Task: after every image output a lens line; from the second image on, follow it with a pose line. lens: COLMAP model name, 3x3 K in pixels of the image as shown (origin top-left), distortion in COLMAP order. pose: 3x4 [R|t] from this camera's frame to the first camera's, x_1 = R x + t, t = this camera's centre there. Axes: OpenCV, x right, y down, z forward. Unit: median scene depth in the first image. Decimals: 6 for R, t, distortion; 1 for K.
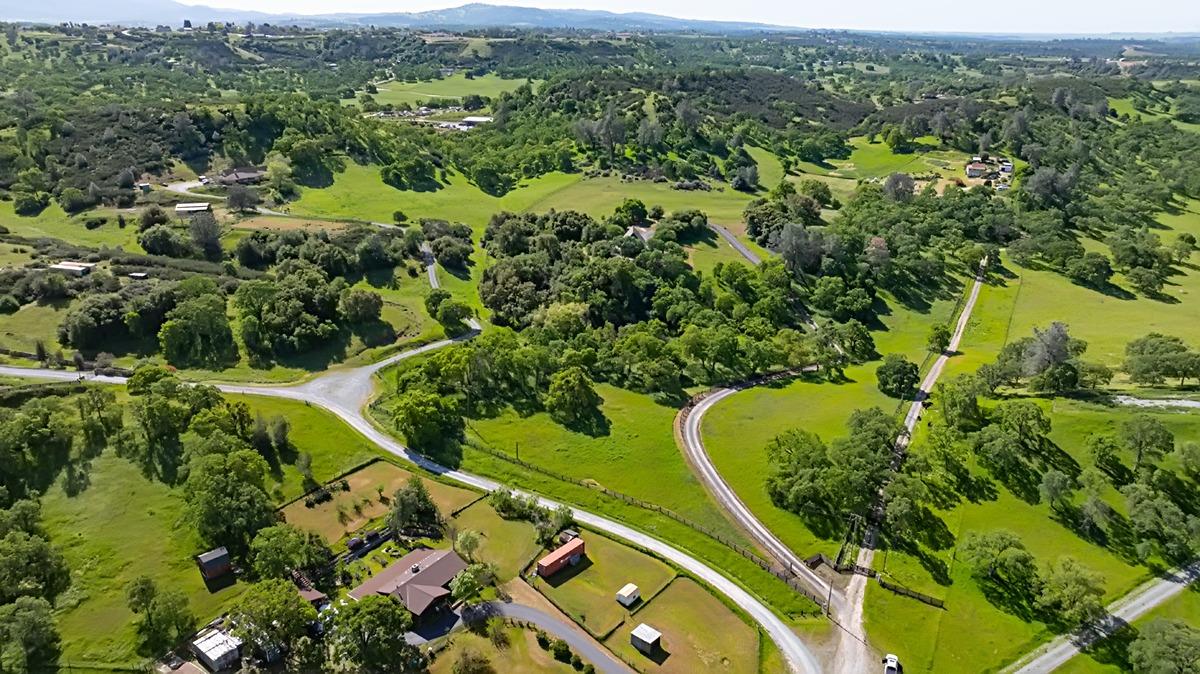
lens RADIAL K [[829.6, 0, 606.3], [0, 829.6, 332.5], [0, 0, 1]] dist [-0.041963, 0.045085]
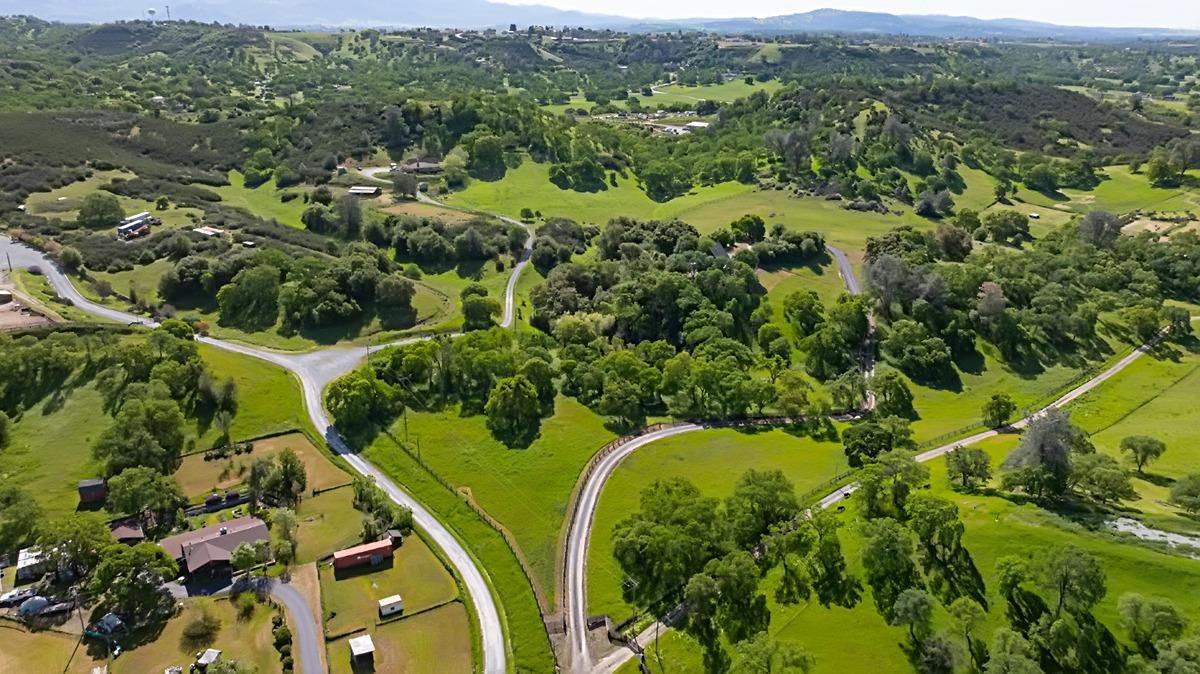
lens RADIAL K [[829.6, 0, 606.3], [0, 829.6, 332.5], [0, 0, 1]] dist [-0.041963, 0.045085]
pose [[0.926414, 0.130253, -0.353257, 0.195245], [-0.132216, 0.991045, 0.018682, -0.020077], [0.352527, 0.029399, 0.935340, 0.053537]]
